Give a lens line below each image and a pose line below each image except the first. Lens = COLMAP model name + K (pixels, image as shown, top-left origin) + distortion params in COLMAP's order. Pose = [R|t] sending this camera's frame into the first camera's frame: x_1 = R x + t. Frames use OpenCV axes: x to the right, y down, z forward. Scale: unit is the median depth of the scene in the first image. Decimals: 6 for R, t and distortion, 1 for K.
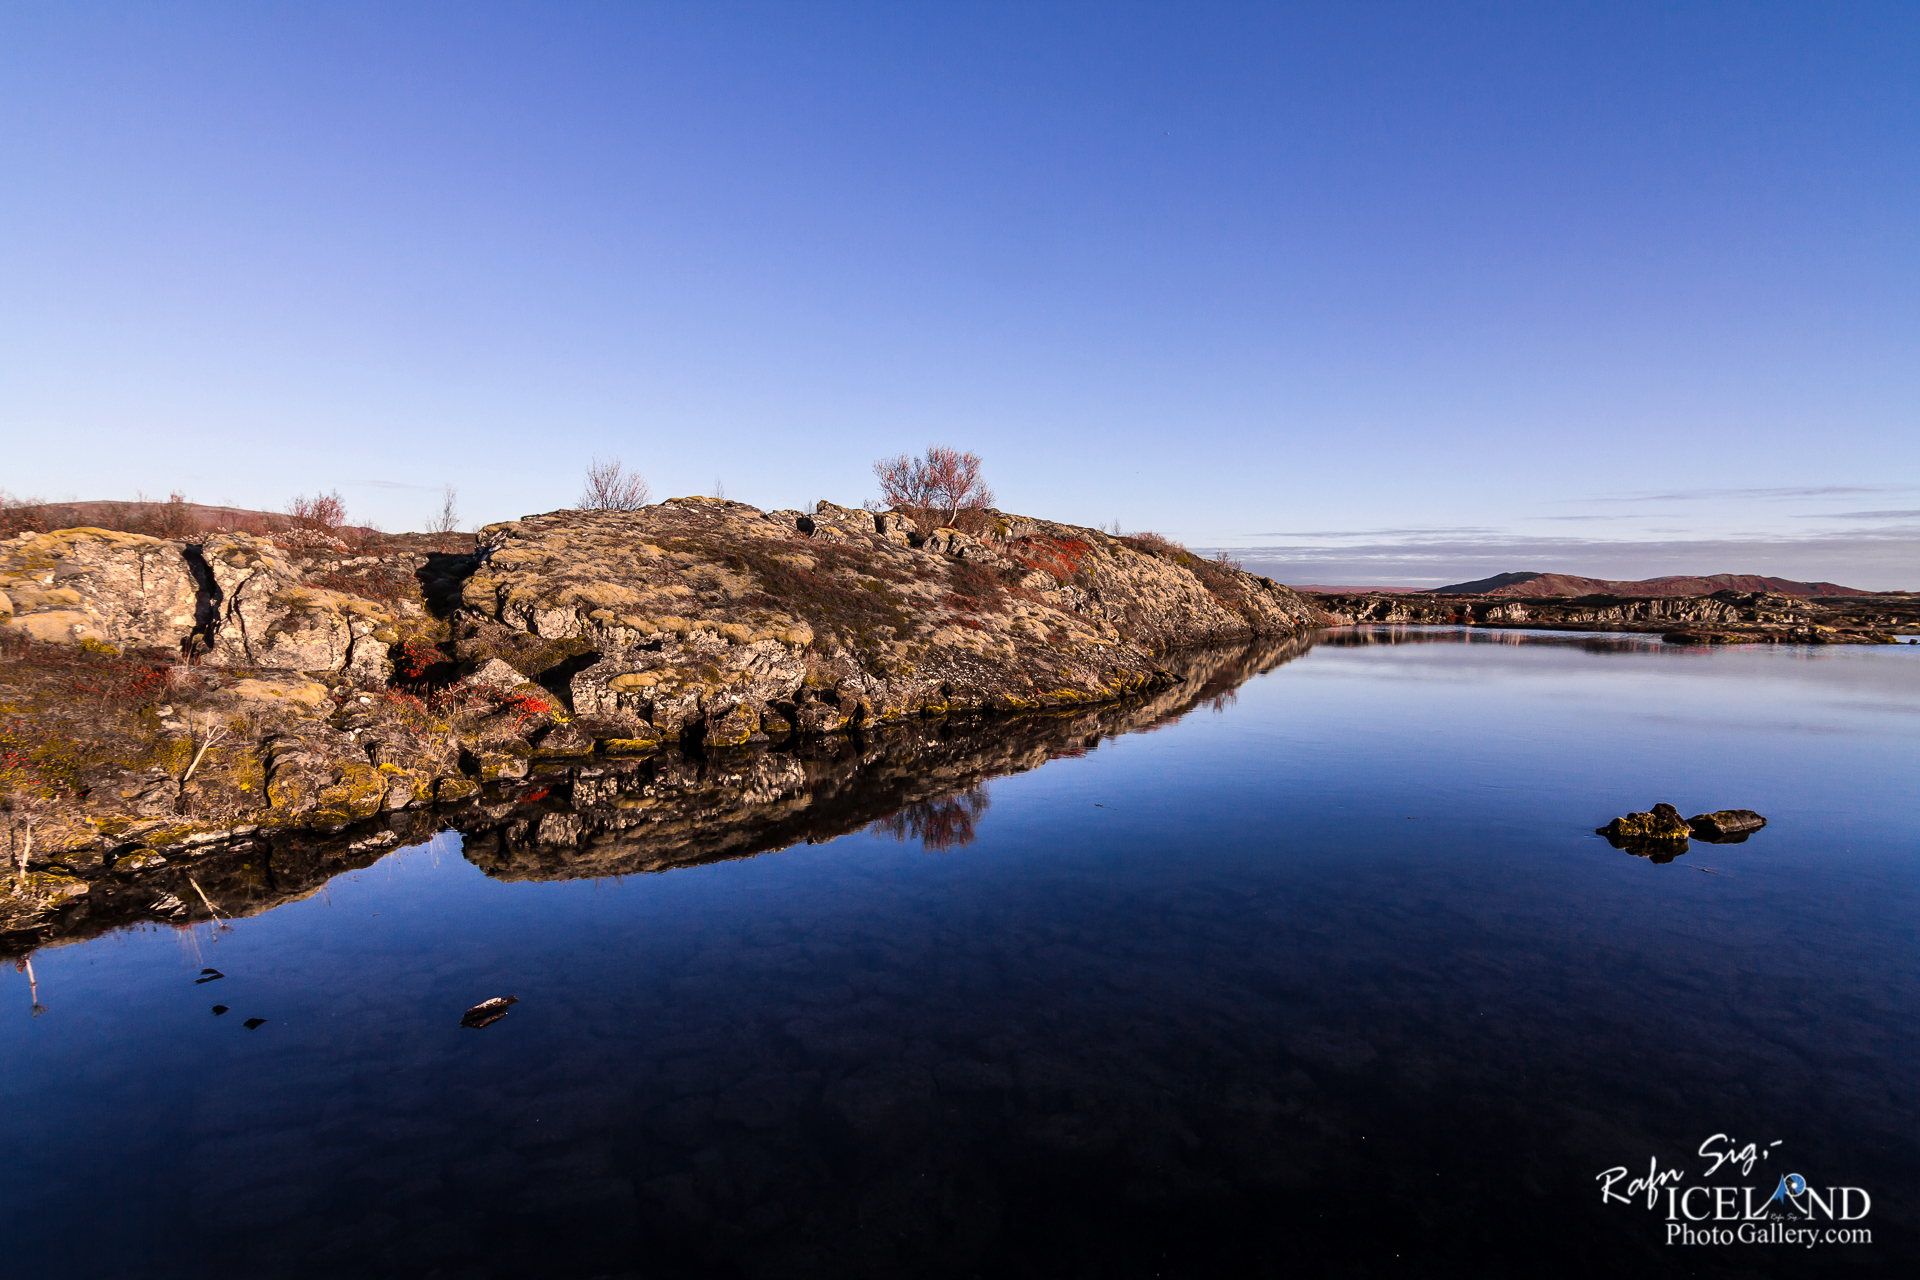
lens RADIAL K [[1054.1, 0, 956.0], [0, 1054.1, 638.7], [0, 0, 1]] dist [0.000550, -0.000087]
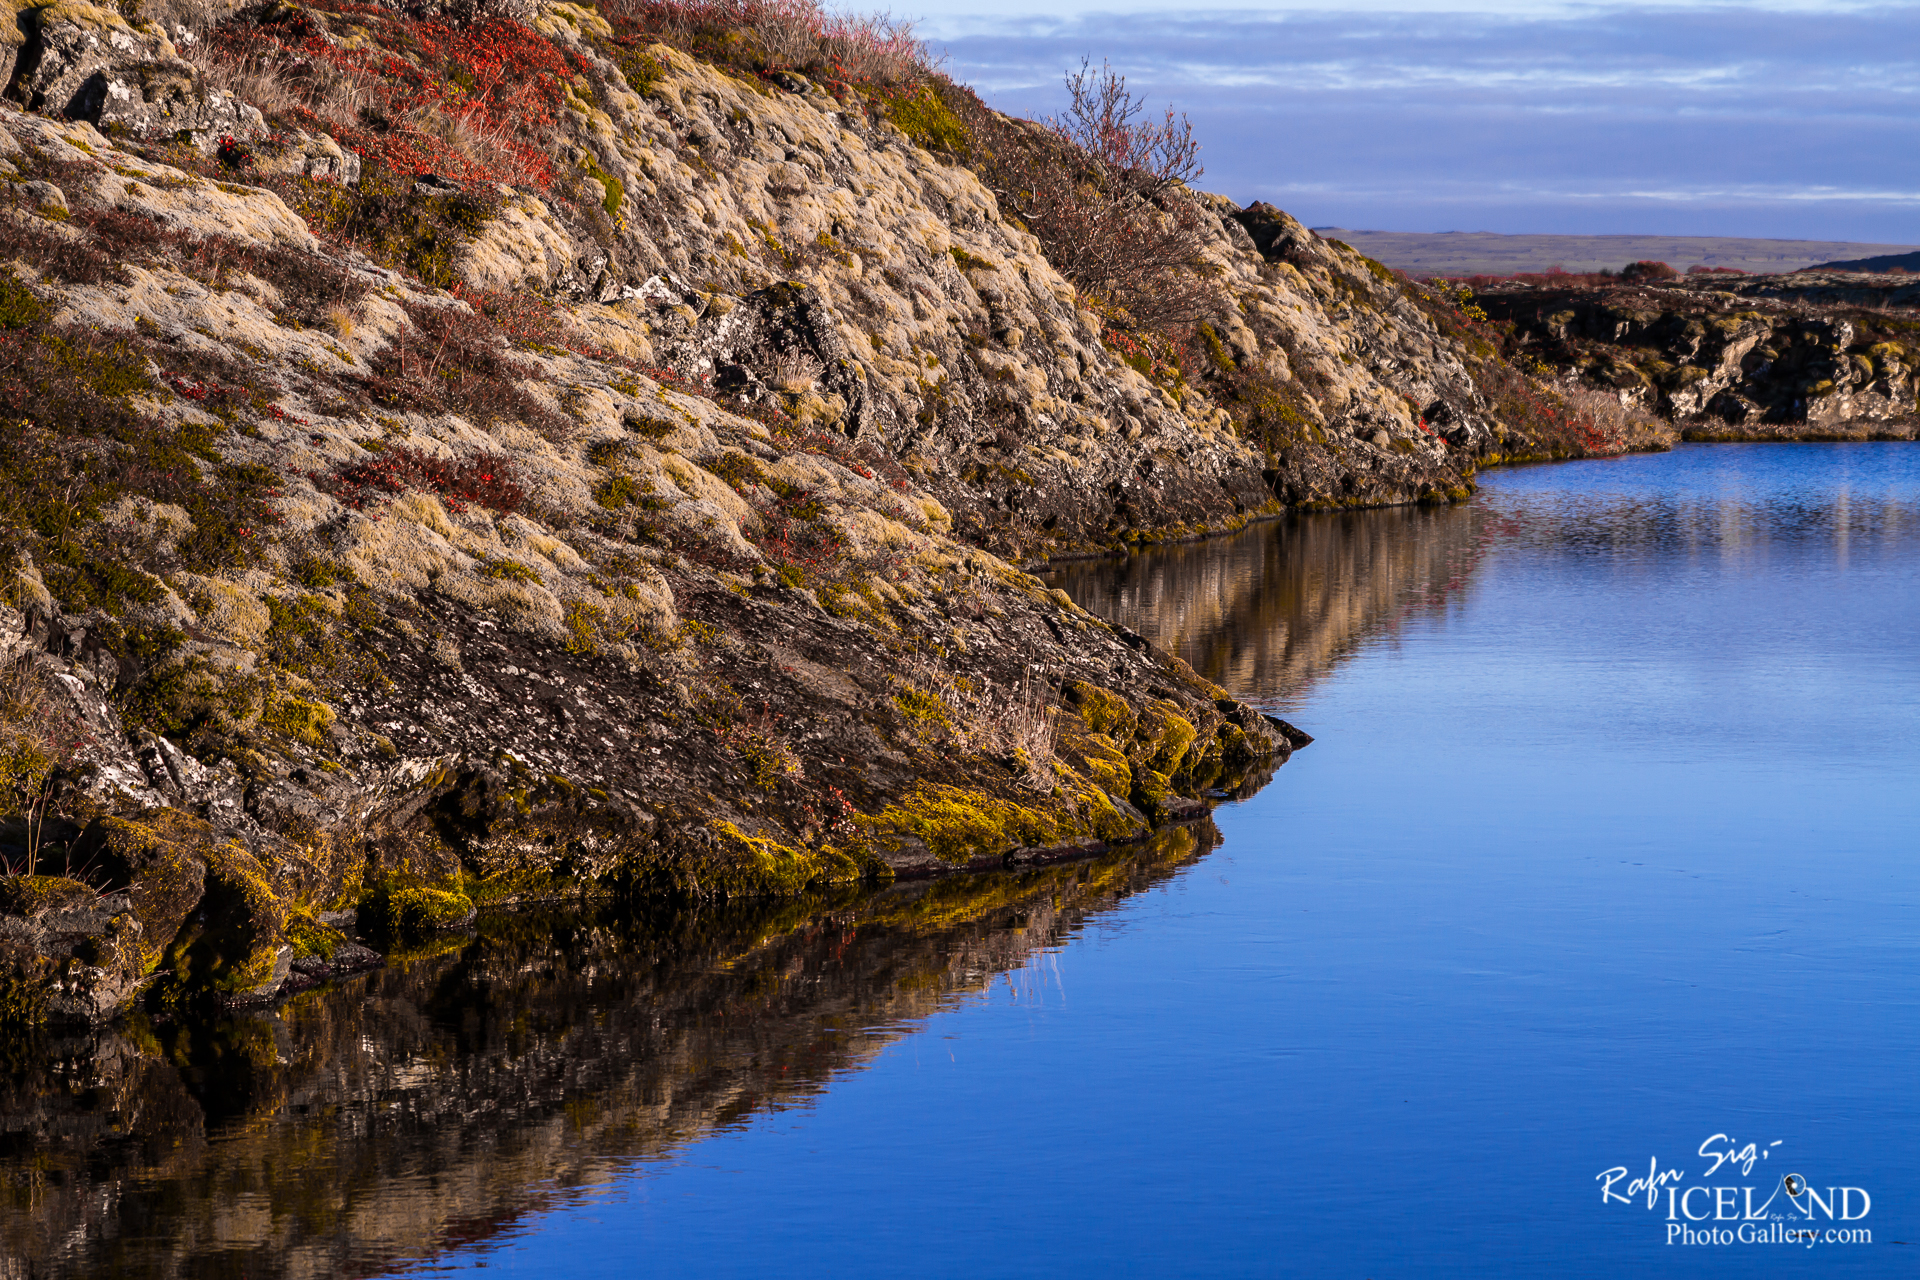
lens RADIAL K [[6197.3, 0, 960.4], [0, 6197.3, 640.4], [0, 0, 1]] dist [-0.088470, 0.000000]
pose [[0.958076, -0.021900, 0.285677, -0.178074], [0.017146, 0.999670, 0.019132, -0.003667], [-0.286002, -0.013431, 0.958135, -0.122899]]
